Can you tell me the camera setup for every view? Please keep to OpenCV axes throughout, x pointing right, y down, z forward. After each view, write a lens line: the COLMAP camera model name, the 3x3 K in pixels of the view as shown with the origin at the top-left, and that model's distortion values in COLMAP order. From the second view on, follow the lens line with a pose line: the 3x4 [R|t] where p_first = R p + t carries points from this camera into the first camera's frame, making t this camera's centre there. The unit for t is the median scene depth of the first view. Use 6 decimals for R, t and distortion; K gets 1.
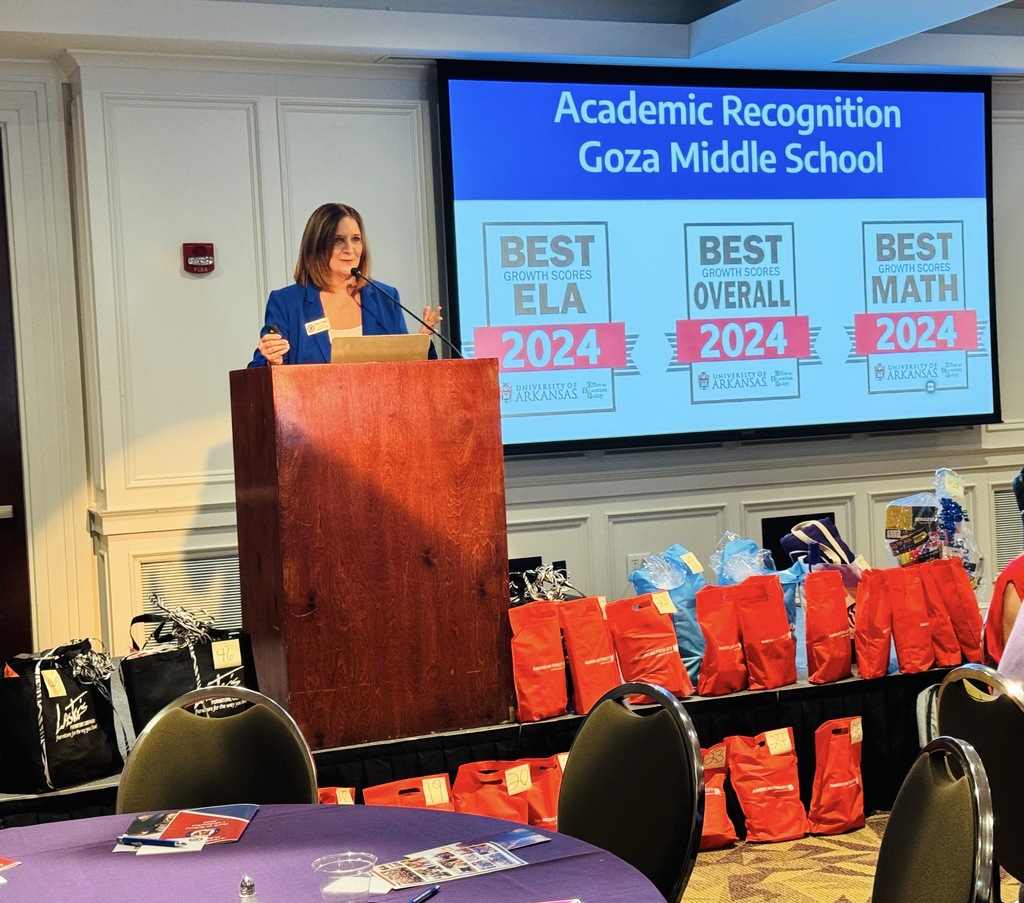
lens RADIAL K [[1815.2, 0, 584.0], [0, 1815.2, 430.8], [0, 0, 1]] dist [0.124584, 0.000000]
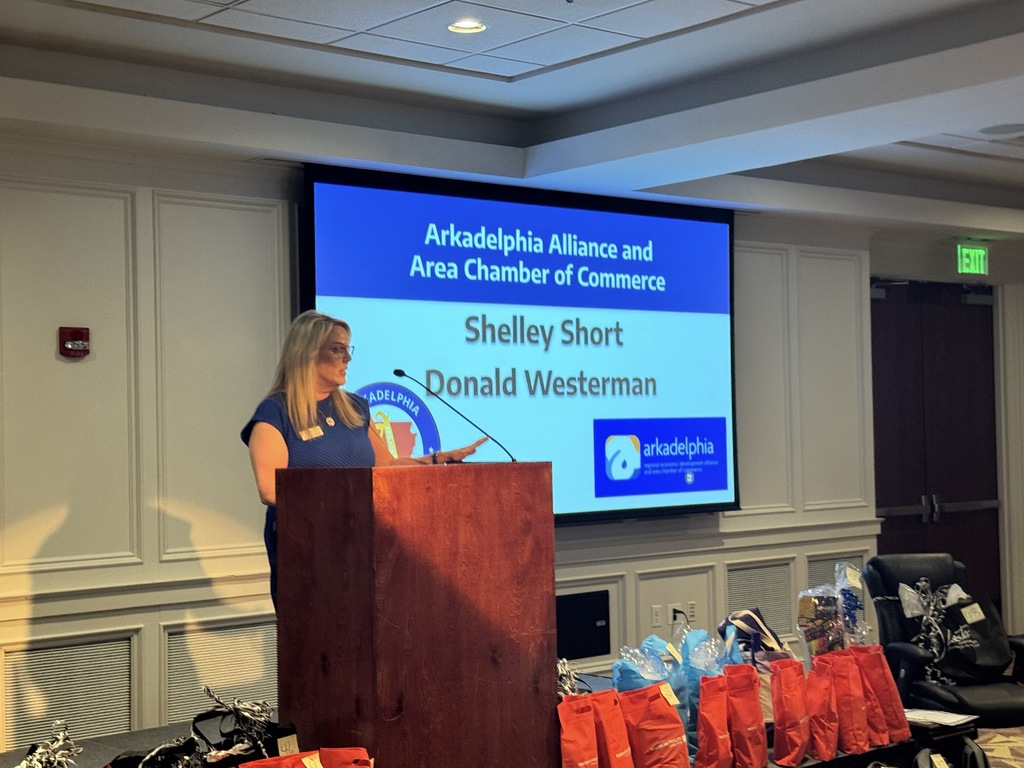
lens RADIAL K [[1607.7, 0, 514.2], [0, 1607.7, 380.9], [0, 0, 1]] dist [0.141312, 0.000000]
pose [[0.959652, 0.033285, 0.279214, -0.313420], [-0.014244, 0.997449, -0.069949, -0.020200], [-0.280830, 0.063149, 0.957678, 0.113025]]
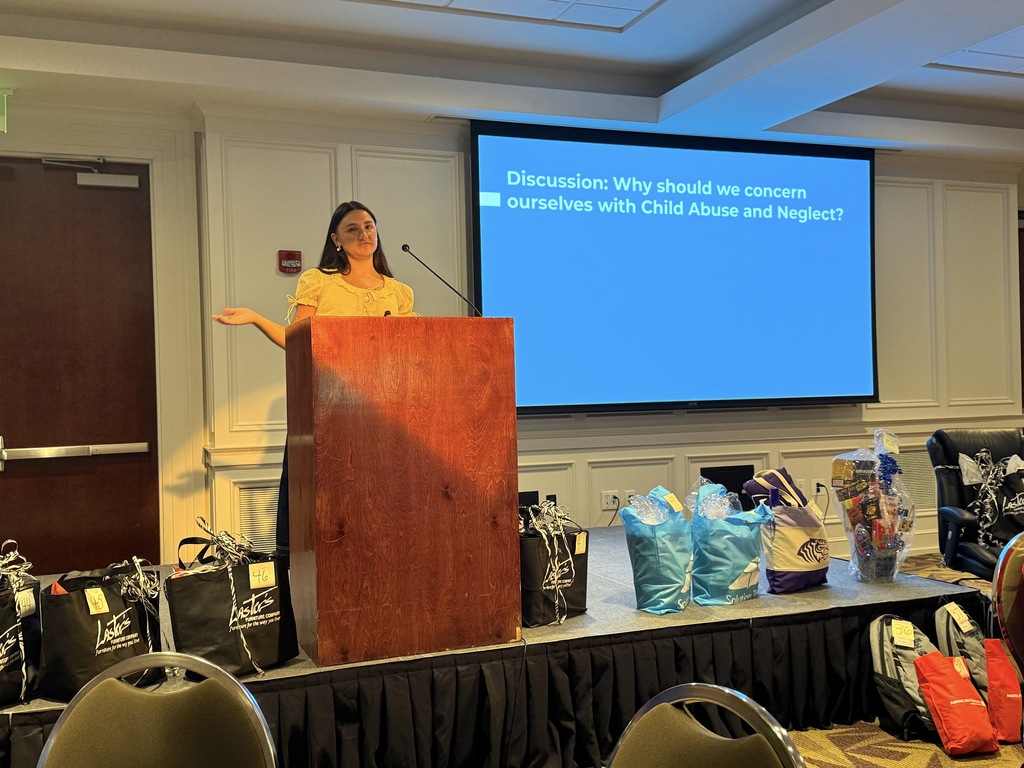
lens RADIAL K [[1036.5, 0, 501.9], [0, 1036.5, 382.4], [0, 0, 1]] dist [0.104155, 0.000000]
pose [[0.998462, 0.022673, -0.050594, -0.019792], [-0.024298, 0.999201, -0.031741, 0.020317], [0.049834, 0.032922, 0.998215, 0.337550]]
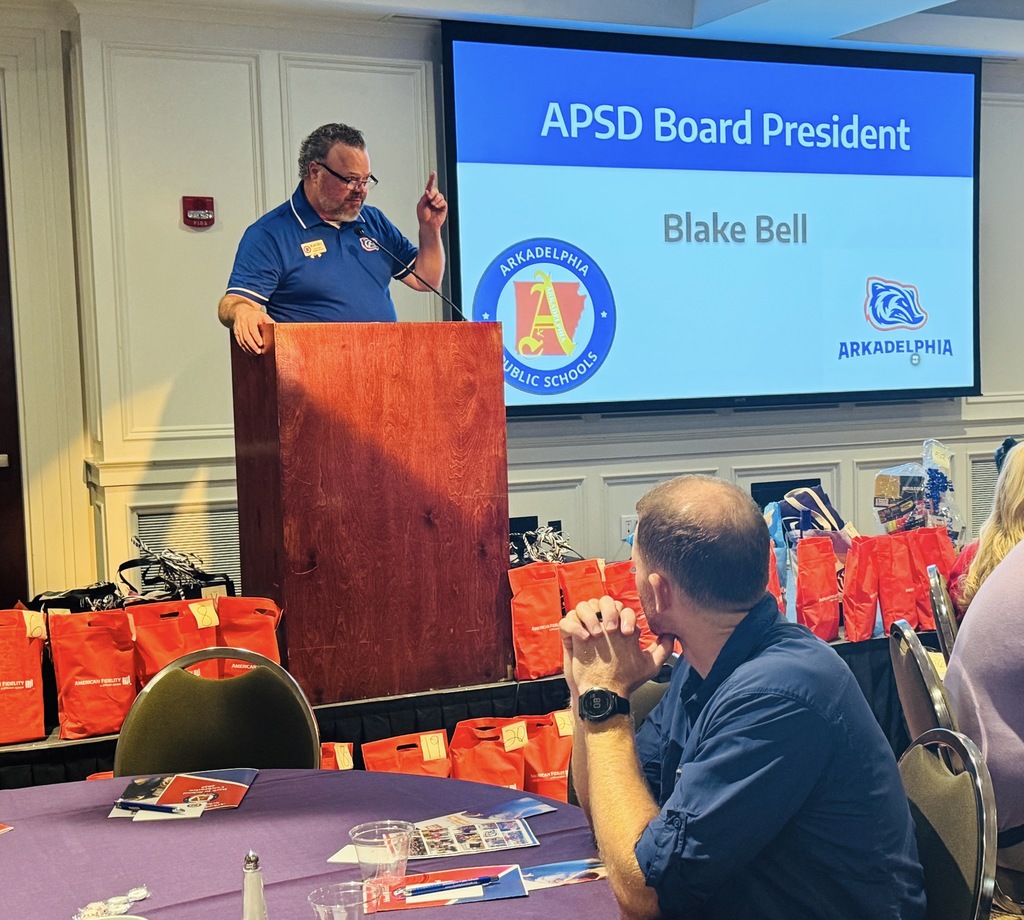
lens RADIAL K [[1733.3, 0, 679.1], [0, 1733.3, 481.6], [0, 0, 1]] dist [0.106299, 0.000000]
pose [[0.997840, 0.020169, 0.062518, -0.007587], [-0.023347, 0.998450, 0.050520, -0.002333], [-0.061402, -0.051871, 0.996764, 0.028858]]
